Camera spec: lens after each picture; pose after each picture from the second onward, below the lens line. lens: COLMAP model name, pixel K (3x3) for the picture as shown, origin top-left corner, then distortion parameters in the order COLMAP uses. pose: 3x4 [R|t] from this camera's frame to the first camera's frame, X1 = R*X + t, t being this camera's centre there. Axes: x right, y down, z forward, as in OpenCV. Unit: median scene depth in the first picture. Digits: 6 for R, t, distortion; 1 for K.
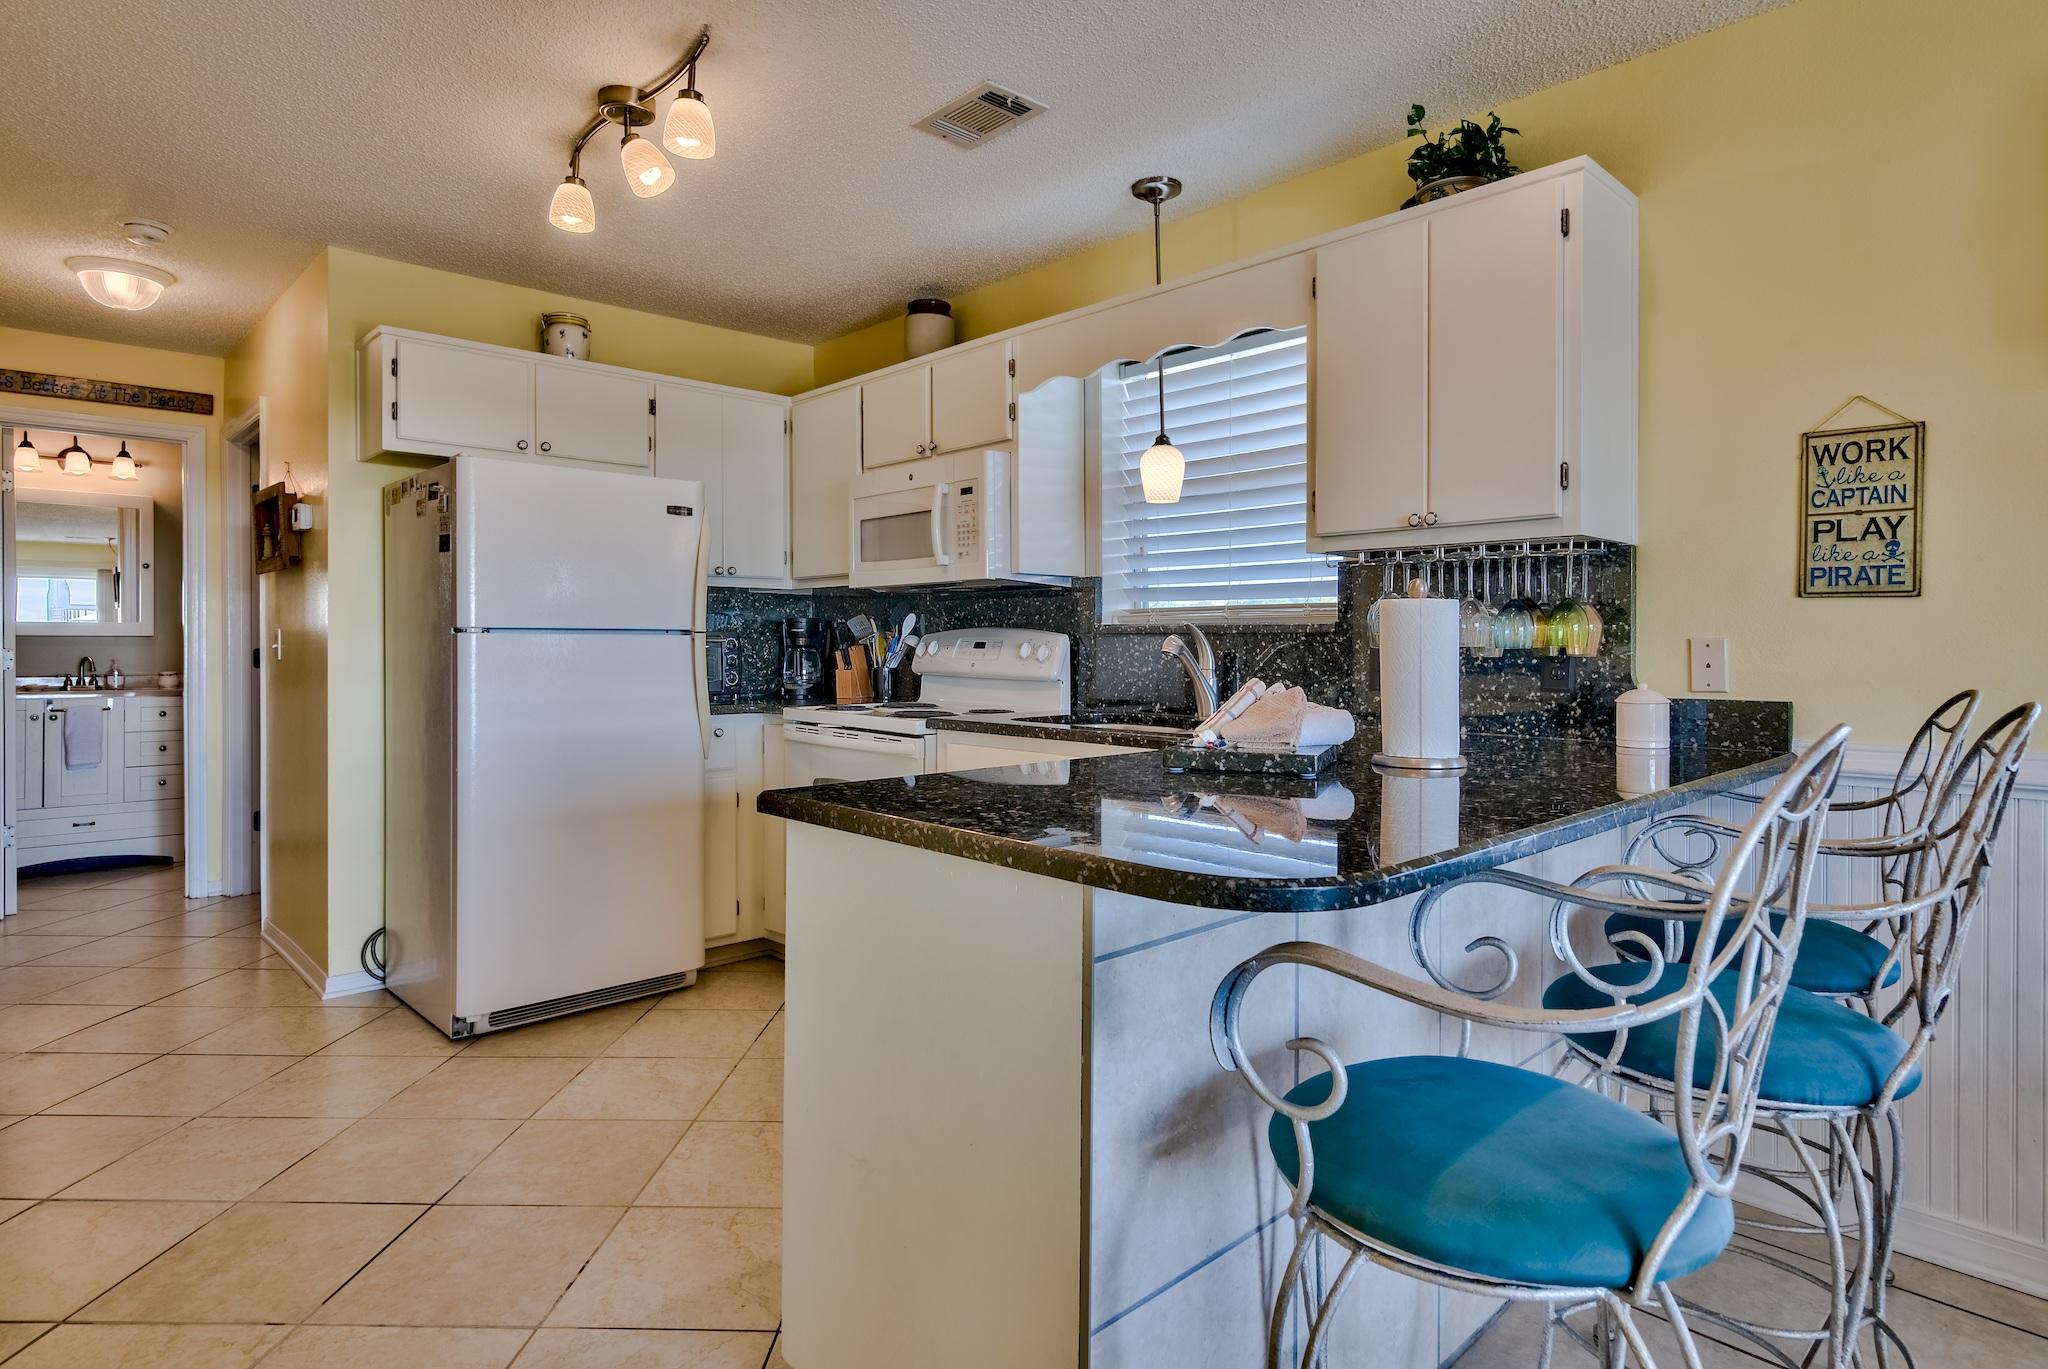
lens RADIAL K [[1124.5, 0, 1043.0], [0, 1124.5, 638.9], [0, 0, 1]] dist [-0.001926, 0.000353]
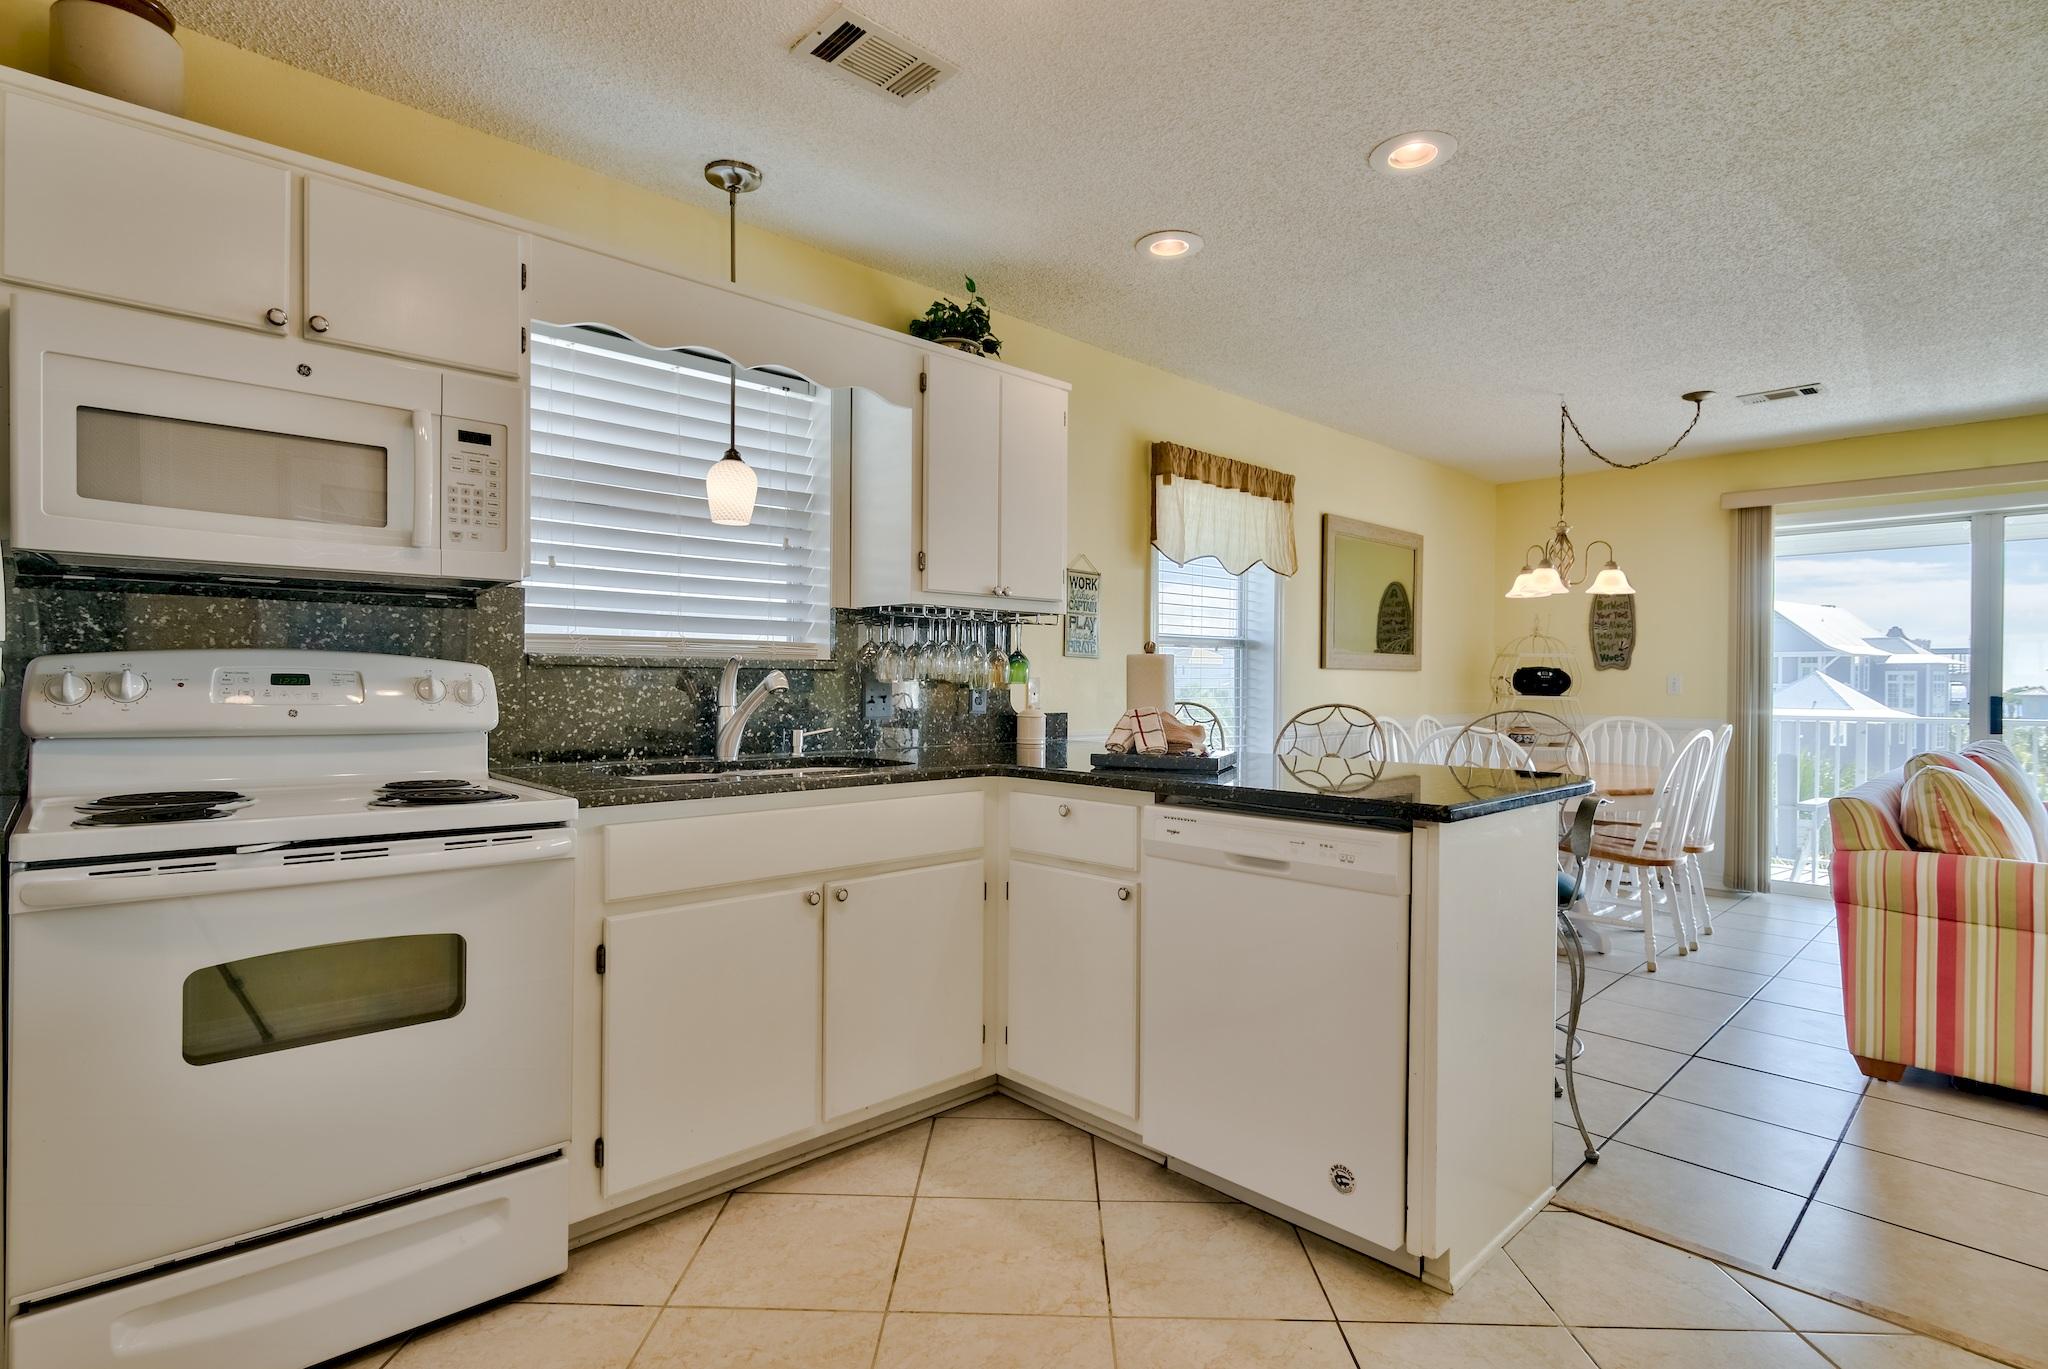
lens RADIAL K [[1018.3, 0, 982.5], [0, 1018.3, 685.4], [0, 0, 1]] dist [-0.013486, 0.001145]
pose [[0.006600, -0.005987, 0.999960, -0.716054], [-0.011339, 0.999917, 0.006062, 0.001881], [-0.999914, -0.011379, 0.006532, 0.790286]]
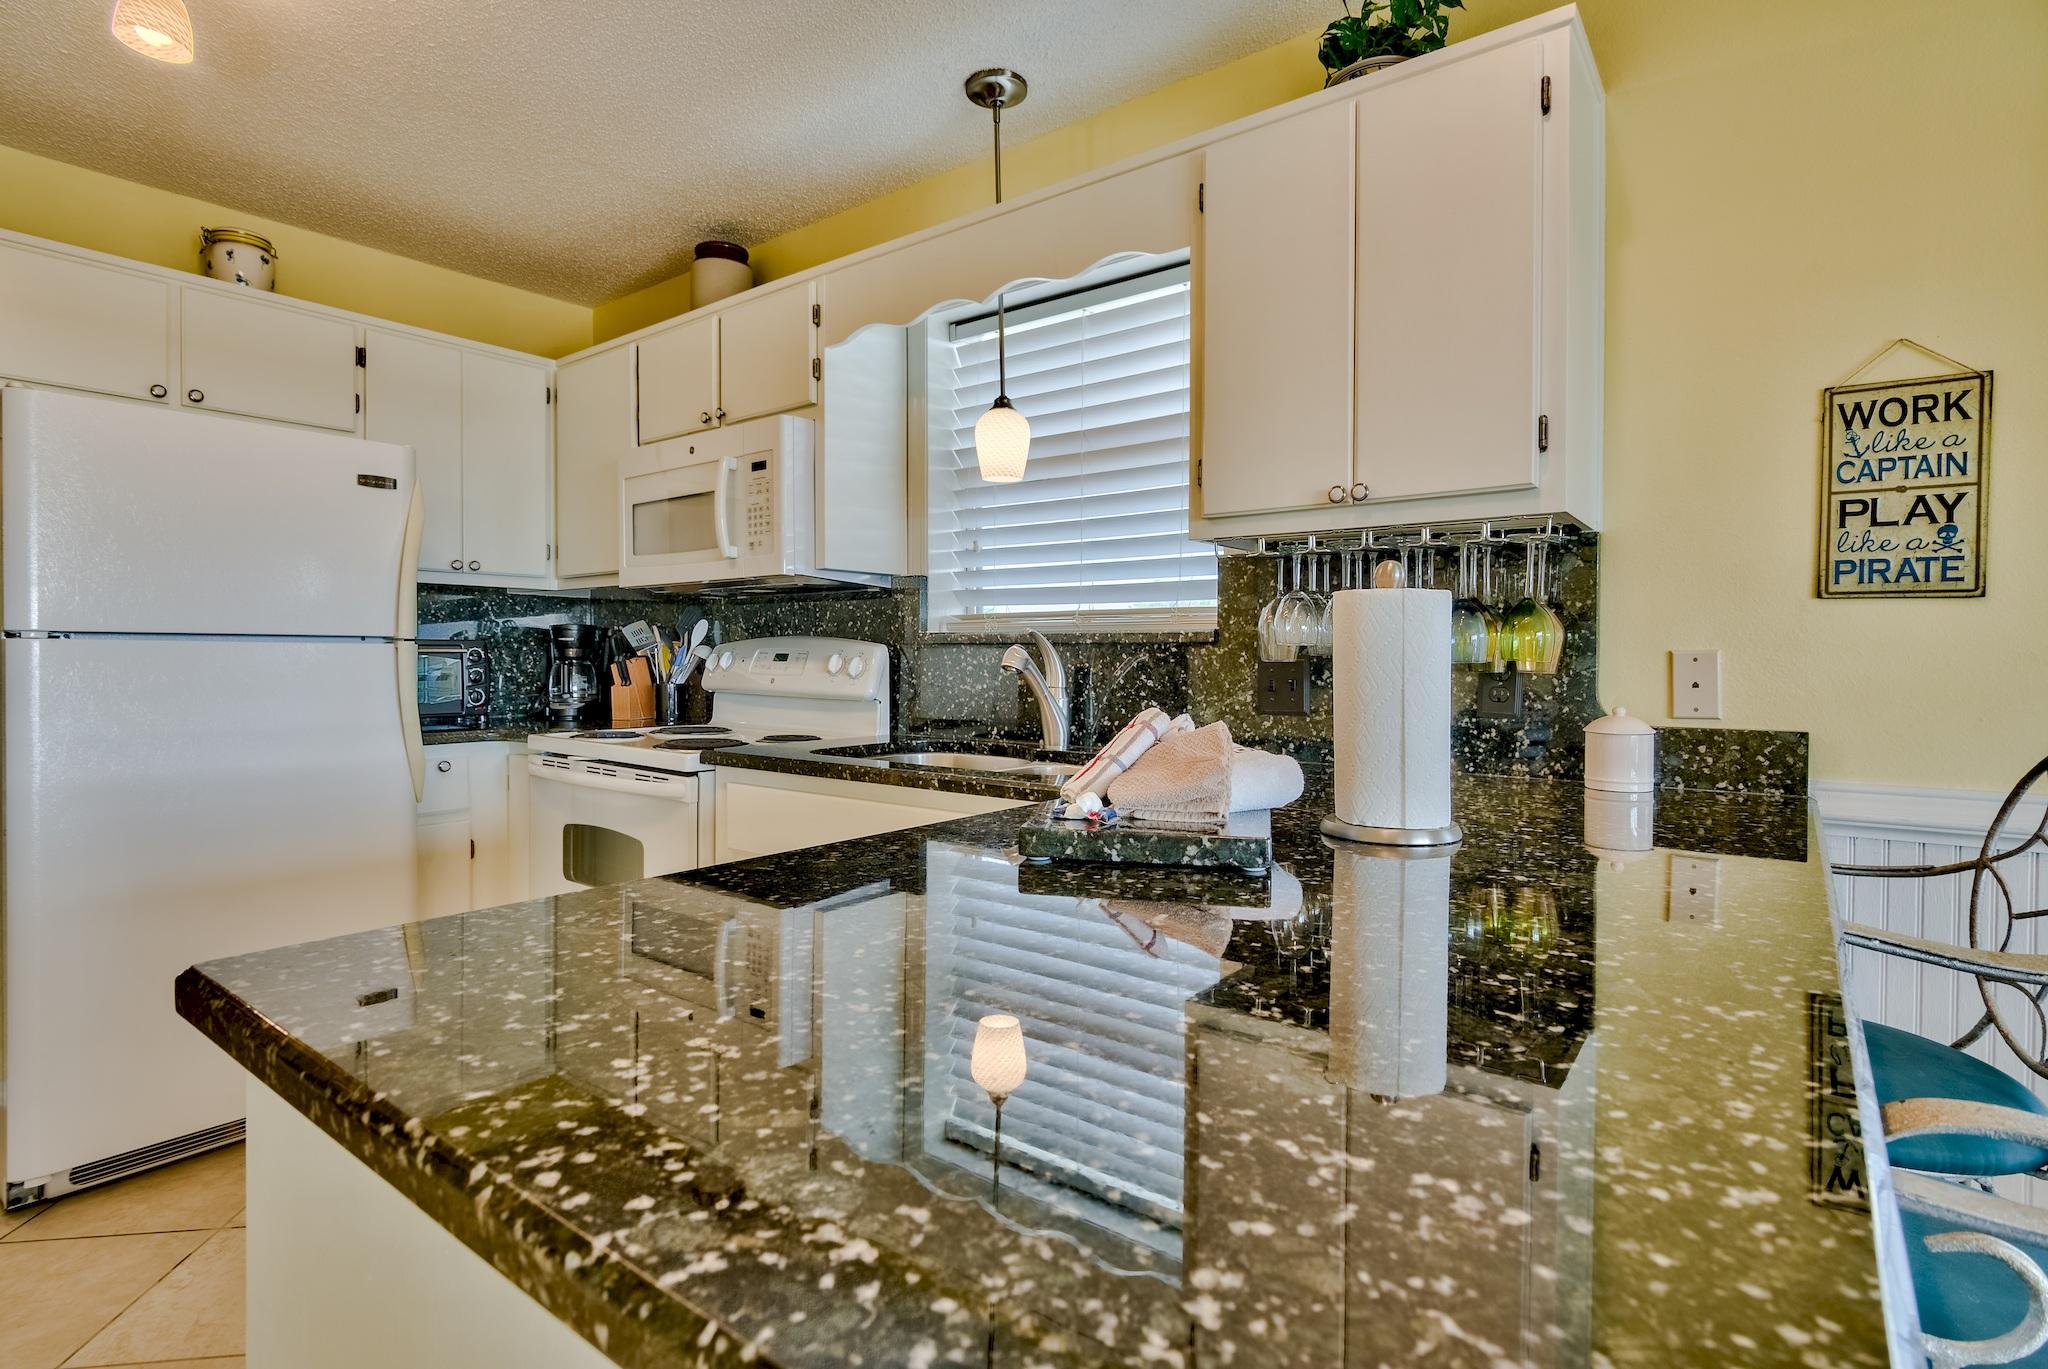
lens RADIAL K [[1018.3, 0, 1043.8], [0, 1018.3, 659.0], [0, 0, 1]] dist [-0.013486, 0.001145]
pose [[0.987092, 0.001592, 0.160146, 0.019089], [-0.002712, 0.999973, 0.006778, 0.001468], [-0.160131, -0.007124, 0.987070, 0.275168]]
